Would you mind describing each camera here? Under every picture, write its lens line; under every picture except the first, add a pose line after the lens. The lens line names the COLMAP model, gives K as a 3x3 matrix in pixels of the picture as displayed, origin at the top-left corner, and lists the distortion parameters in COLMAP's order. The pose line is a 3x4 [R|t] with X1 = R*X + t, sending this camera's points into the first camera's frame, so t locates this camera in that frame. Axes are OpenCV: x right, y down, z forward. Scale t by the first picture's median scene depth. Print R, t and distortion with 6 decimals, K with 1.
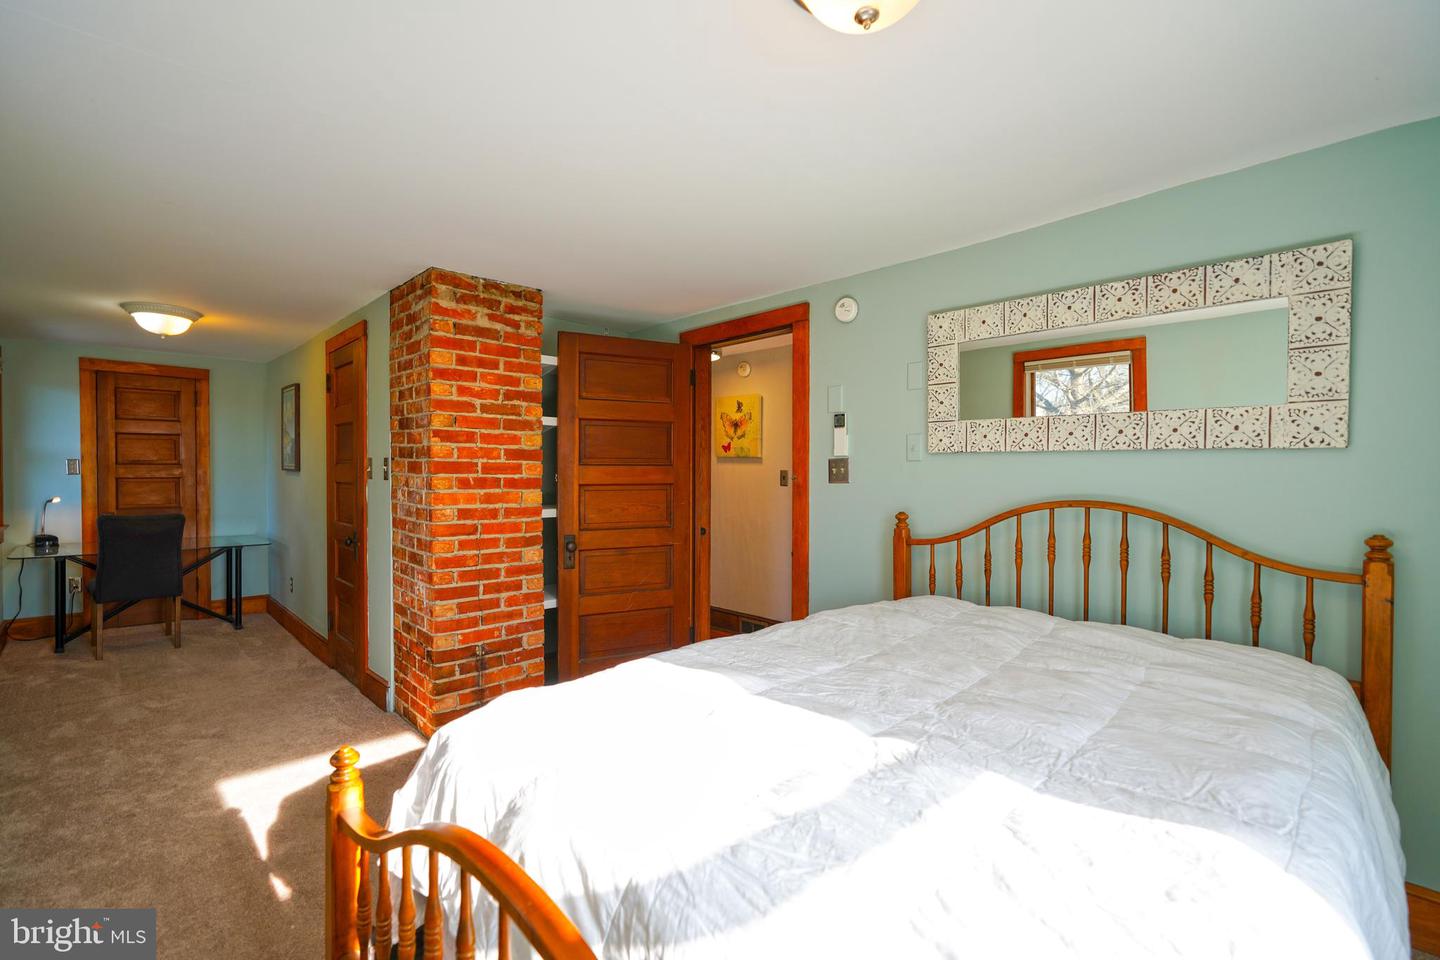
lens RADIAL K [[645.2, 0, 717.8], [0, 645.2, 481.3], [0, 0, 1]] dist [-0.014805, 0.005399]
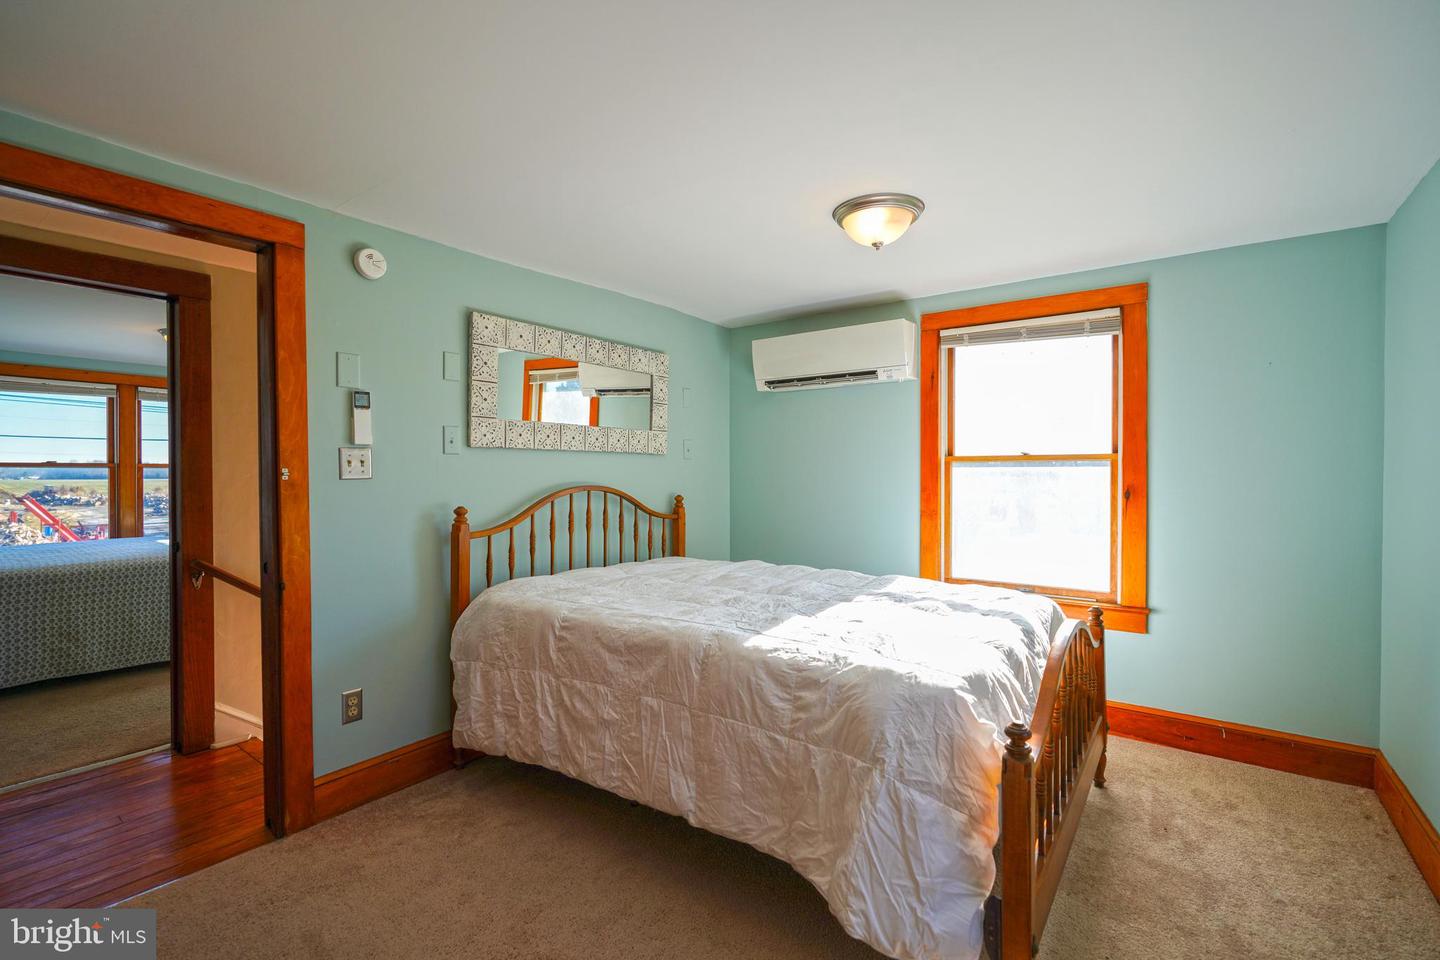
lens RADIAL K [[645.2, 0, 718.4], [0, 645.2, 472.9], [0, 0, 1]] dist [-0.014805, 0.005399]
pose [[-0.161433, -0.017489, 0.986729, -0.818450], [0.001016, 0.999839, 0.017887, -0.022167], [-0.986883, 0.003890, -0.161389, 0.859828]]
